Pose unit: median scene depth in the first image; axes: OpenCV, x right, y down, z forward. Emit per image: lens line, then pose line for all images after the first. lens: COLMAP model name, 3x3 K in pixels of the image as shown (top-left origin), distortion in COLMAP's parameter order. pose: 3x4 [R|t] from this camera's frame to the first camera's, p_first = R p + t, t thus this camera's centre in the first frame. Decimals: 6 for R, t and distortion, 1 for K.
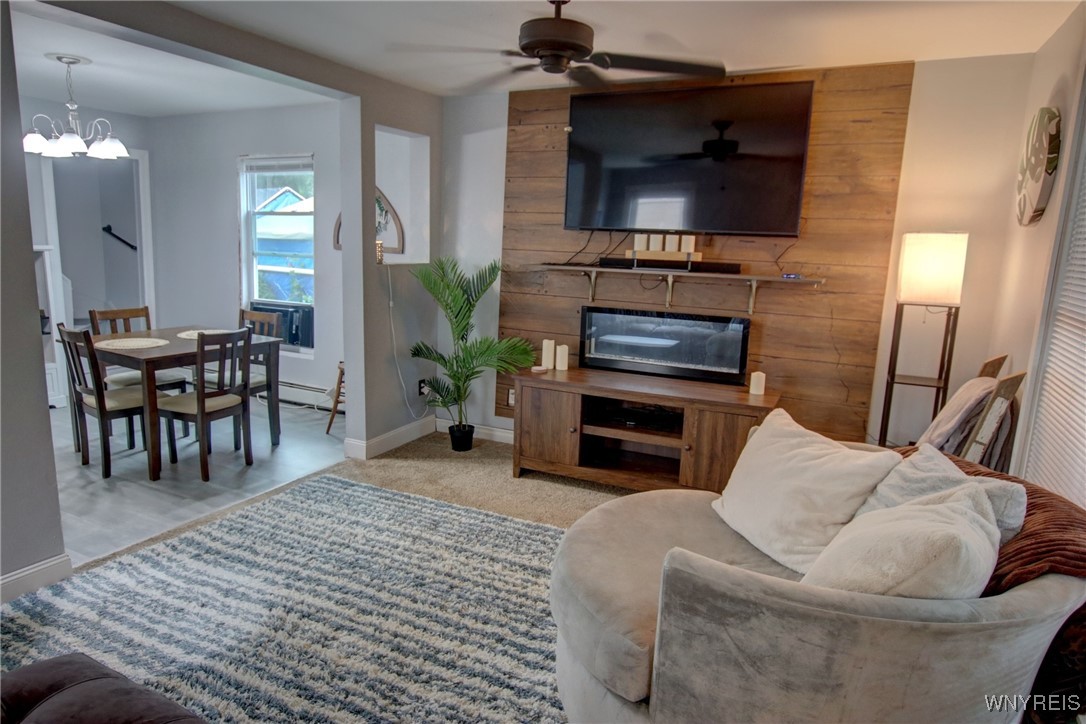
lens RADIAL K [[671.0, 0, 538.1], [0, 671.0, 366.9], [0, 0, 1]] dist [-0.014848, 0.003925]
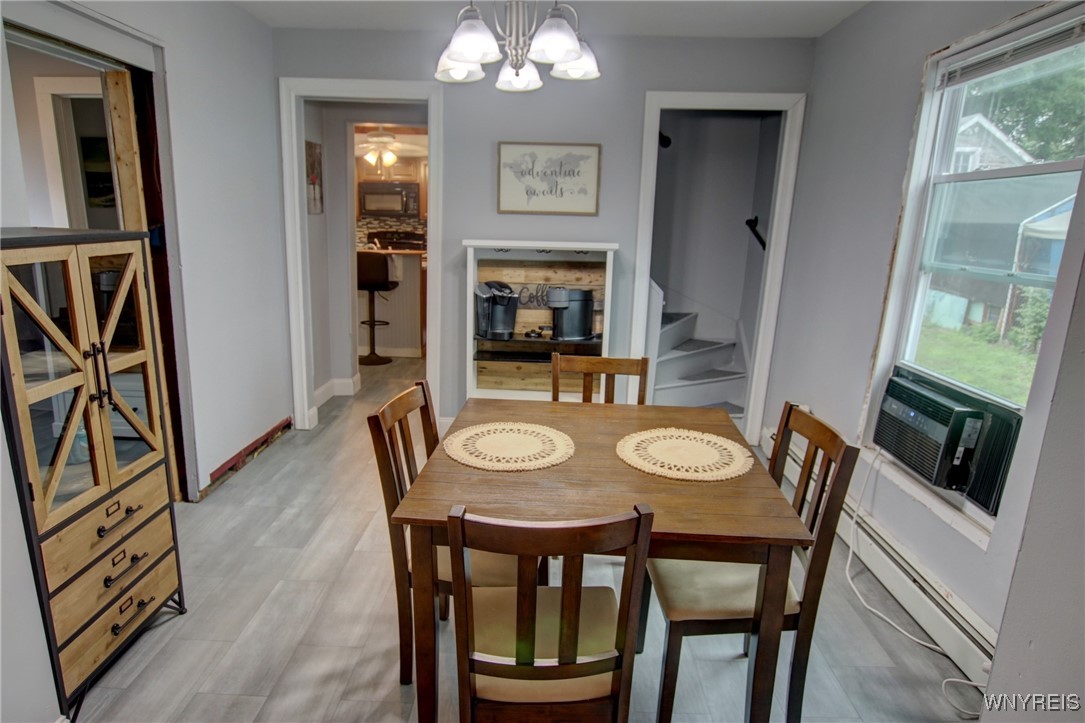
lens RADIAL K [[613.7, 0, 538.8], [0, 613.7, 364.8], [0, 0, 1]] dist [-0.022582, 0.004503]
pose [[0.428851, 0.184974, -0.884235, -0.201959], [-0.173868, 0.977413, 0.120141, -0.144229], [0.886486, 0.102218, 0.451325, 0.776555]]
